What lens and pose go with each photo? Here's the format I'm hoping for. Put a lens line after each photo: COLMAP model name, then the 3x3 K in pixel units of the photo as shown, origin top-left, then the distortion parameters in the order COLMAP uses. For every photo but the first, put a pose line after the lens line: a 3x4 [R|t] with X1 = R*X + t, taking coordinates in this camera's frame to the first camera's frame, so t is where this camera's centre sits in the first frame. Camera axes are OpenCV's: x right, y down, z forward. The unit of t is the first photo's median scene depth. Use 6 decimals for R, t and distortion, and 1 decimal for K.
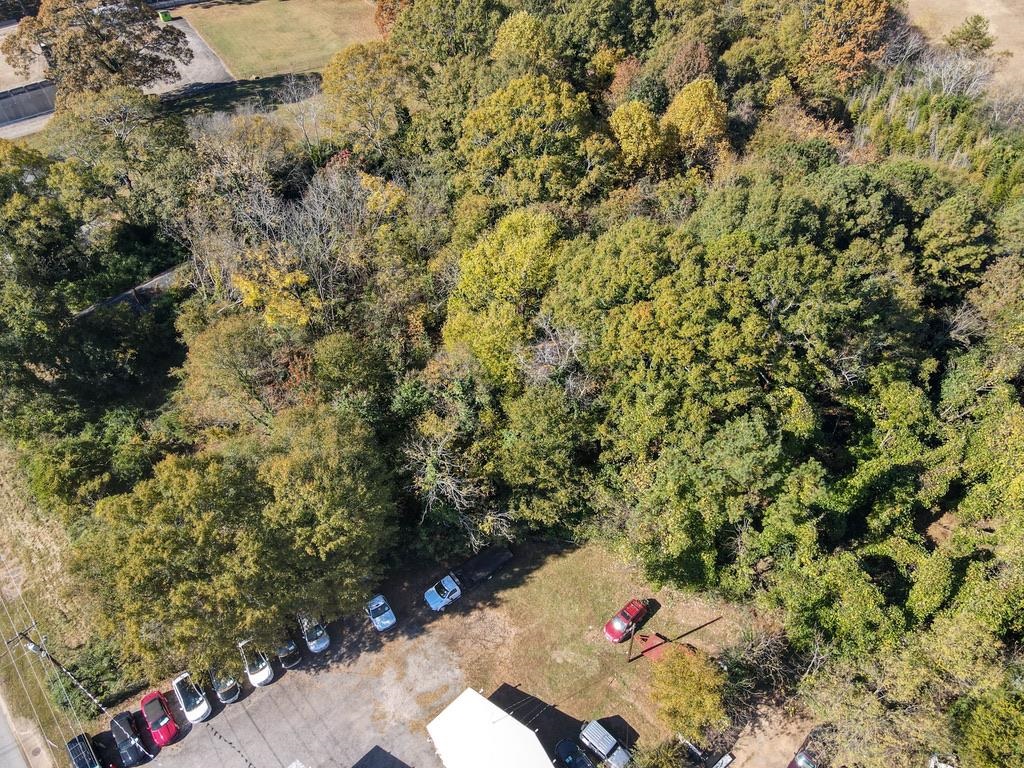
lens RADIAL K [[752.8, 0, 513.6], [0, 752.8, 382.3], [0, 0, 1]] dist [0.014722, -0.000678]
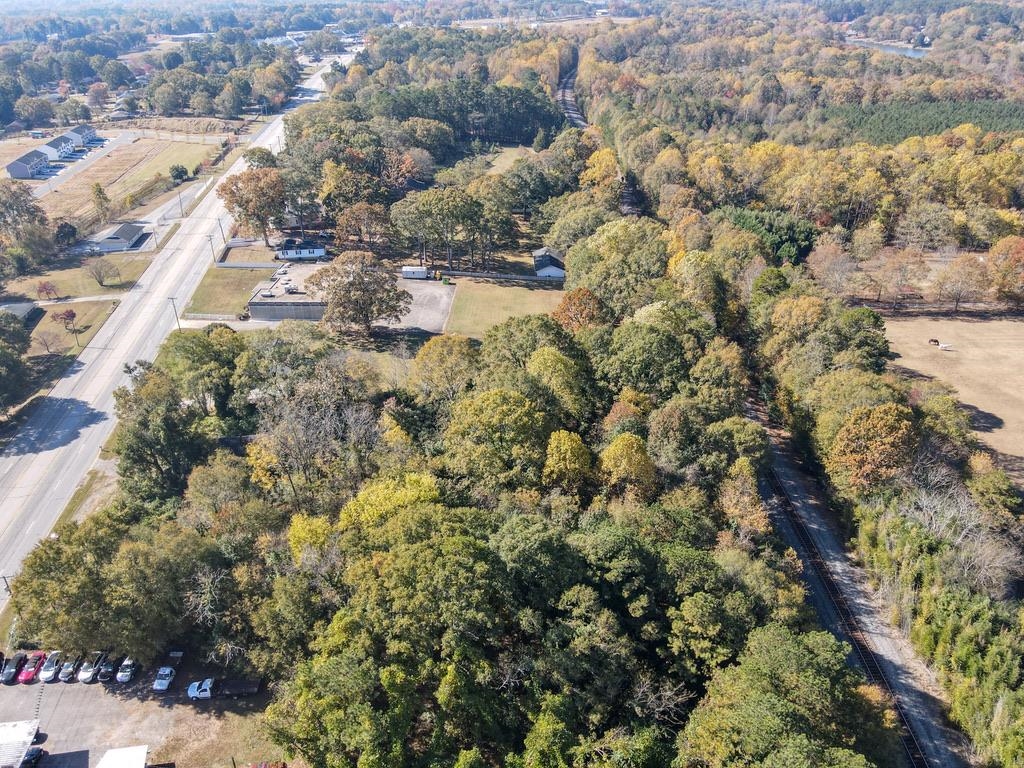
lens RADIAL K [[752.8, 0, 513.6], [0, 752.8, 382.3], [0, 0, 1]] dist [0.014722, -0.000678]
pose [[0.823409, 0.285327, -0.490496, 0.959093], [-0.425794, 0.882055, -0.201691, -0.202421], [0.375097, 0.374924, 0.847782, -0.221239]]
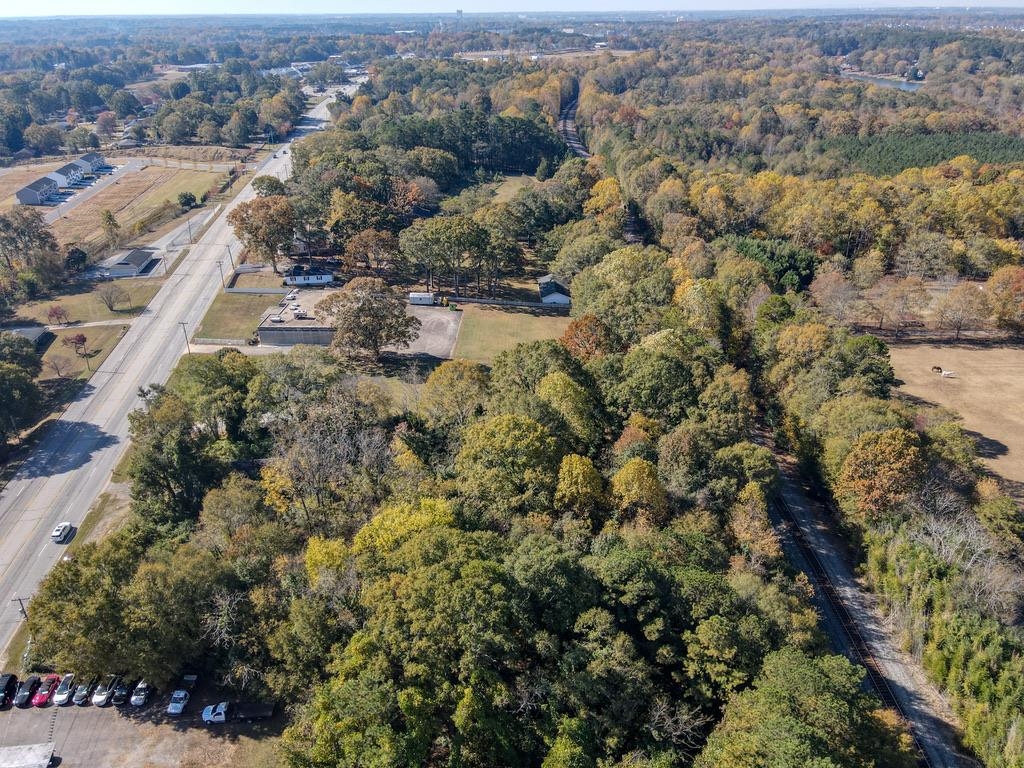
lens RADIAL K [[752.8, 0, 513.6], [0, 752.8, 382.3], [0, 0, 1]] dist [0.014722, -0.000678]
pose [[0.823666, 0.271187, -0.498028, 0.943451], [-0.428439, 0.872950, -0.233235, -0.179997], [0.371503, 0.405482, 0.835206, -0.252561]]
